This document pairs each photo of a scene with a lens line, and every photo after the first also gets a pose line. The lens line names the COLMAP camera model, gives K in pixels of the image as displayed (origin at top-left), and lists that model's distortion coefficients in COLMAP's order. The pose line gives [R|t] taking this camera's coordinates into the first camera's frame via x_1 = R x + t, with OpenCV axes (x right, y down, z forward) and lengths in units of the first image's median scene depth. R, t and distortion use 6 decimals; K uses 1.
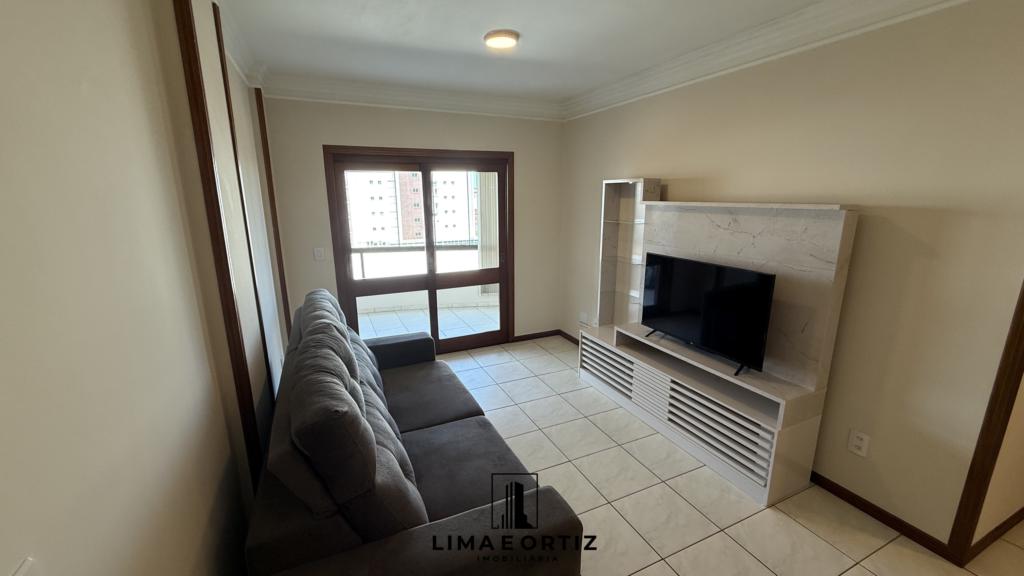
lens RADIAL K [[408.8, 0, 512.0], [0, 408.8, 288.0], [0, 0, 1]] dist [0.001976, 0.000004]
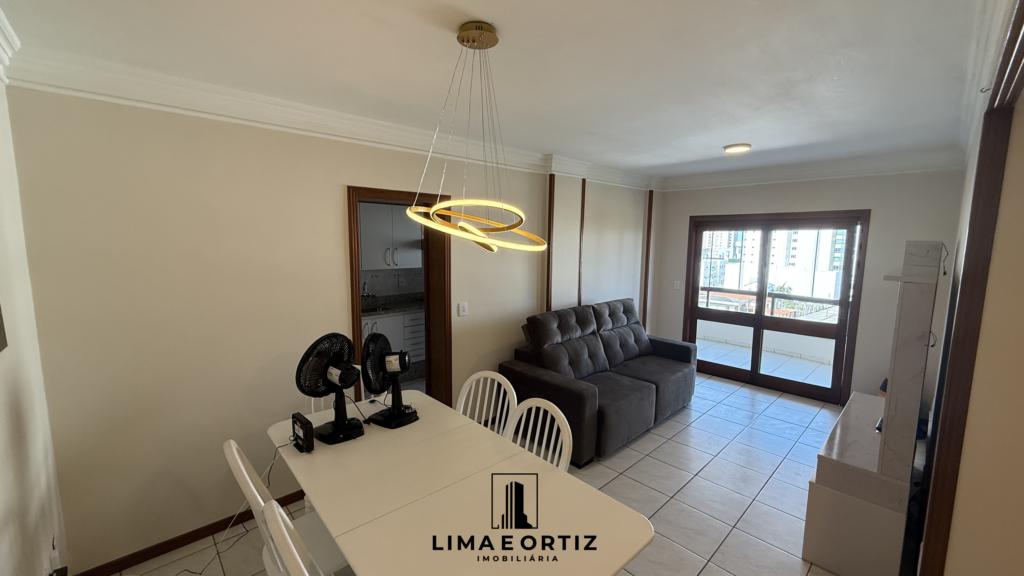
lens RADIAL K [[408.8, 0, 512.0], [0, 408.8, 288.0], [0, 0, 1]] dist [0.001976, 0.000004]
pose [[0.314854, 0.120944, -0.941403, 0.715019], [-0.225054, 0.973076, 0.049743, -0.008391], [0.922073, 0.196204, 0.333595, -0.073183]]
